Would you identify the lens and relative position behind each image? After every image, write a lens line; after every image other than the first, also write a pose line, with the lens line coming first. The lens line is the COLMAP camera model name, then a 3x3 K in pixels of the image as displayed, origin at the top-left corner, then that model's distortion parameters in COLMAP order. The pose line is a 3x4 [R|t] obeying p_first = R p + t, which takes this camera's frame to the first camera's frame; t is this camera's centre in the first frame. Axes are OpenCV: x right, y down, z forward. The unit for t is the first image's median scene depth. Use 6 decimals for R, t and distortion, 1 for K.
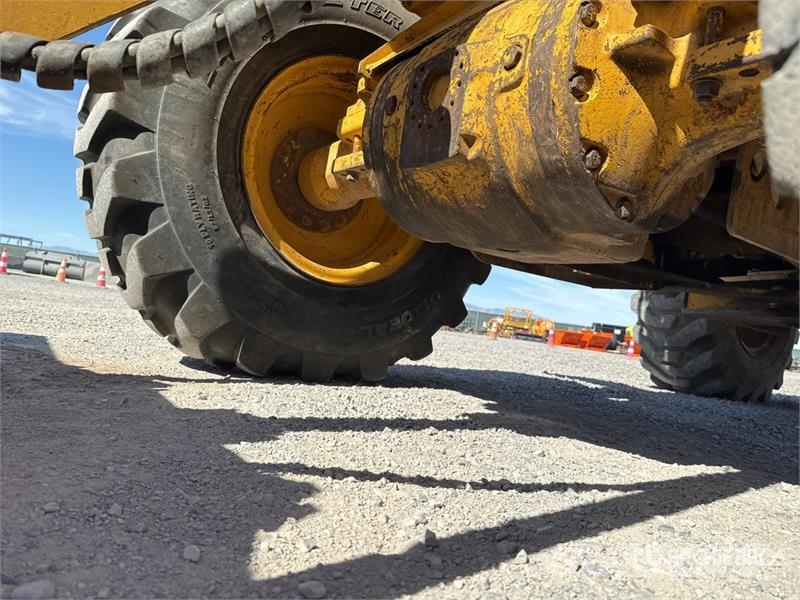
lens RADIAL K [[552.9, 0, 400.0], [0, 552.9, 300.0], [0, 0, 1]] dist [0.003180, -0.005449]
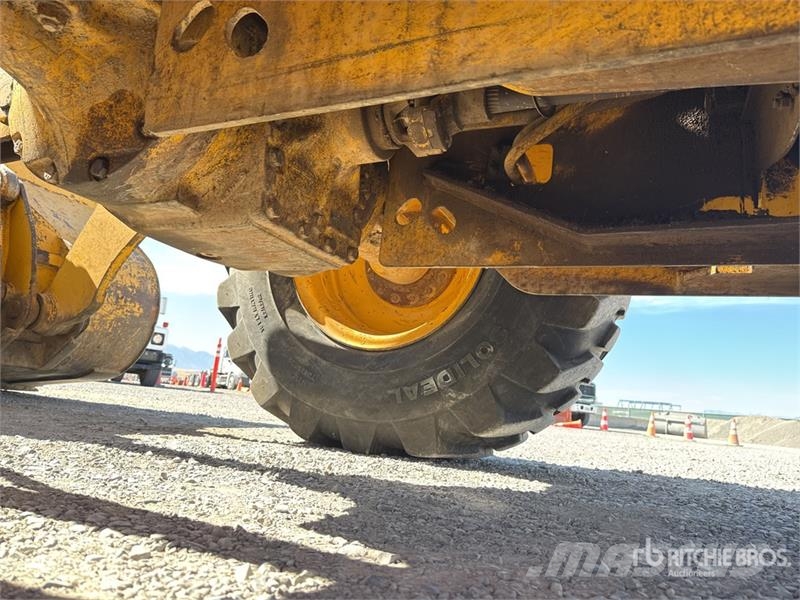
lens RADIAL K [[539.2, 0, 404.3], [0, 539.2, 303.0], [0, 0, 1]] dist [0.060873, -0.085256]
pose [[0.509474, -0.241704, -0.825842, 0.751738], [0.000894, 0.959888, -0.280384, 0.166316], [0.860485, 0.142110, 0.489254, 0.580007]]
